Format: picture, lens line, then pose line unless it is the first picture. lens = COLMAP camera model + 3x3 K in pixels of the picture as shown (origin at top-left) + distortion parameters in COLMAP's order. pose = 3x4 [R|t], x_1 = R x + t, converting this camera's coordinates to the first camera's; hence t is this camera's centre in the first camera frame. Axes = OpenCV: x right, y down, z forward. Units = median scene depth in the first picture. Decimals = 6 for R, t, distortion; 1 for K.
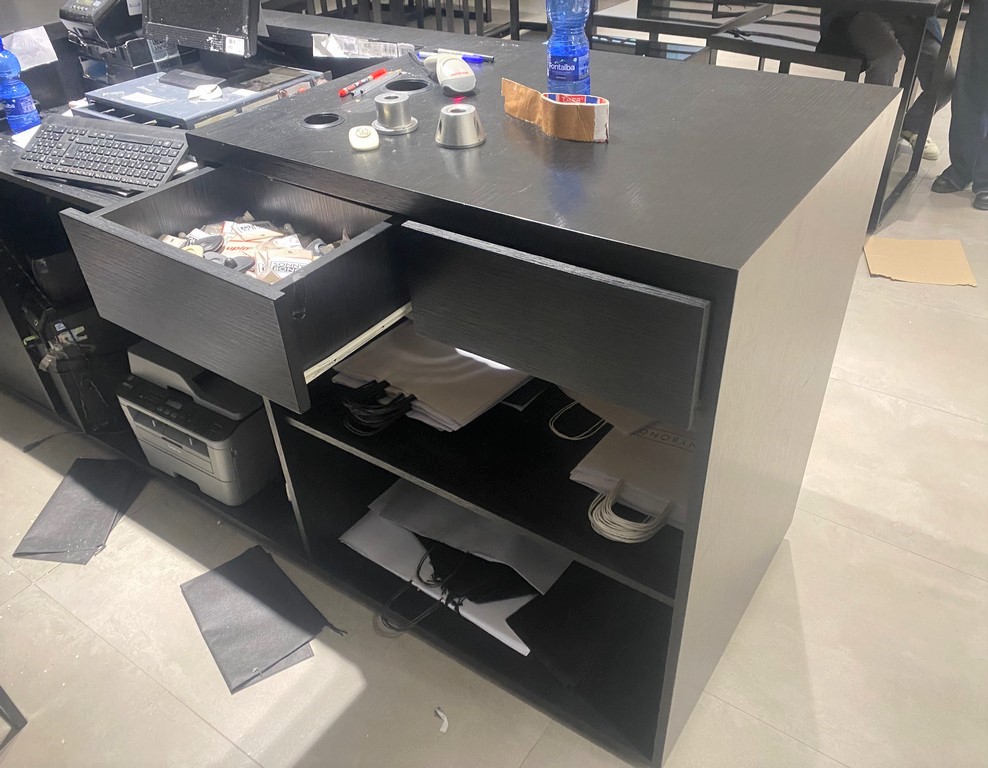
lens RADIAL K [[787.7, 0, 513.9], [0, 787.7, 377.7], [0, 0, 1]] dist [-0.012741, -0.005444]
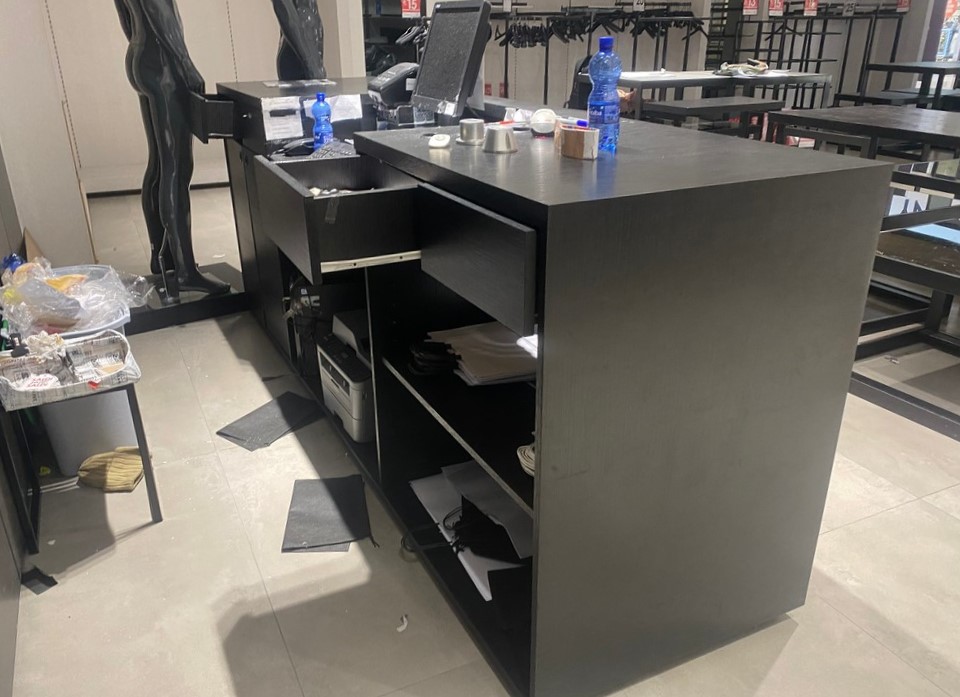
lens RADIAL K [[768.7, 0, 480.0], [0, 768.7, 348.5], [0, 0, 1]] dist [-0.005207, -0.003743]
pose [[0.871220, 0.216891, -0.440379, 0.359454], [-0.304745, 0.942264, -0.138814, 0.140979], [0.384846, 0.255141, 0.887016, -0.077028]]
